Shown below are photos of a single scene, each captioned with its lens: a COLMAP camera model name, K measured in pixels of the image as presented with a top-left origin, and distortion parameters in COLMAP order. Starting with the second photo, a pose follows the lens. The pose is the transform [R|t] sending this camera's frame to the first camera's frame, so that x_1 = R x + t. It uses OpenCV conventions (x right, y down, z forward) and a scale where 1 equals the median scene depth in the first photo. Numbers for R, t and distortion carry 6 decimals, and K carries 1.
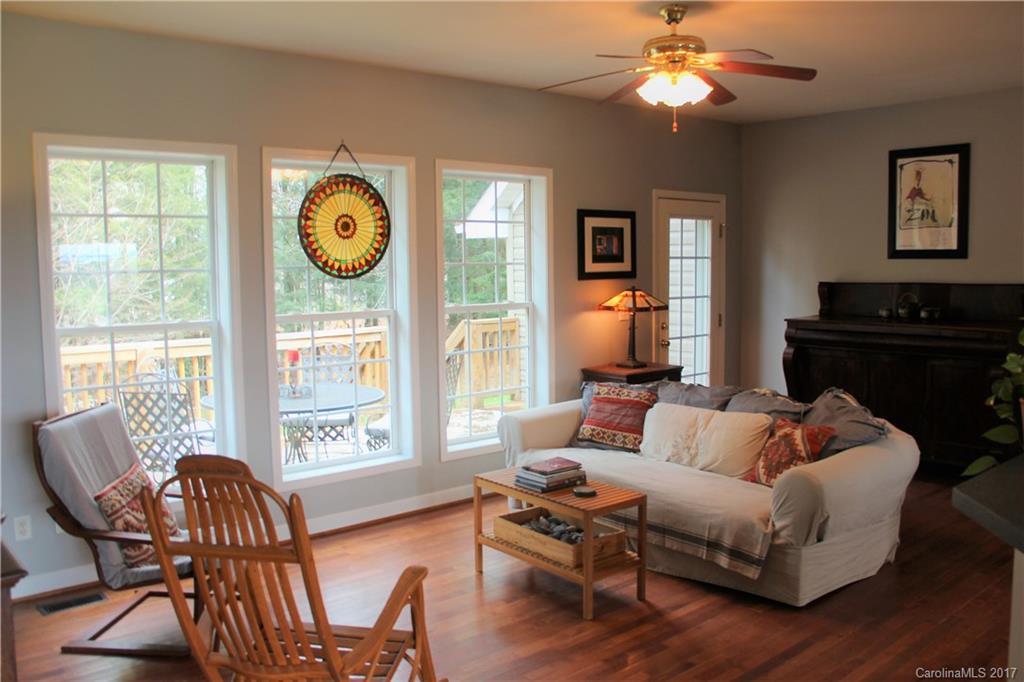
lens RADIAL K [[879.1, 0, 512.0], [0, 879.1, 341.0], [0, 0, 1]] dist [-0.010418, 0.001246]
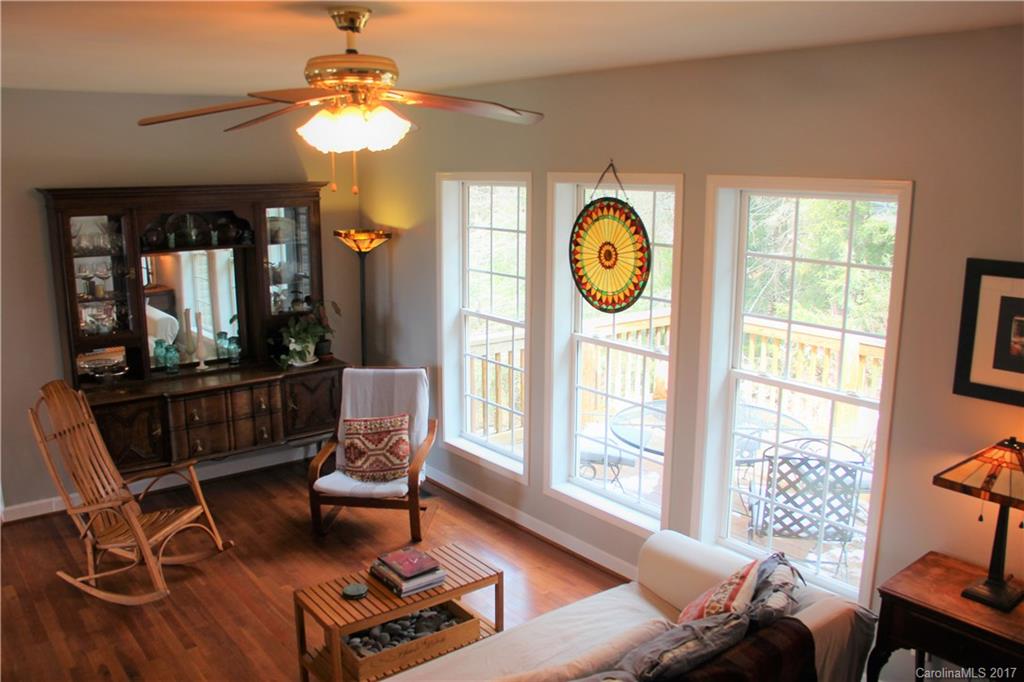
lens RADIAL K [[879.1, 0, 512.0], [0, 879.1, 341.0], [0, 0, 1]] dist [-0.010418, 0.001246]
pose [[-0.004454, 0.211921, -0.977277, 0.712436], [-0.099066, 0.972385, 0.211312, -0.225340], [0.995071, 0.097756, 0.016664, 0.892592]]
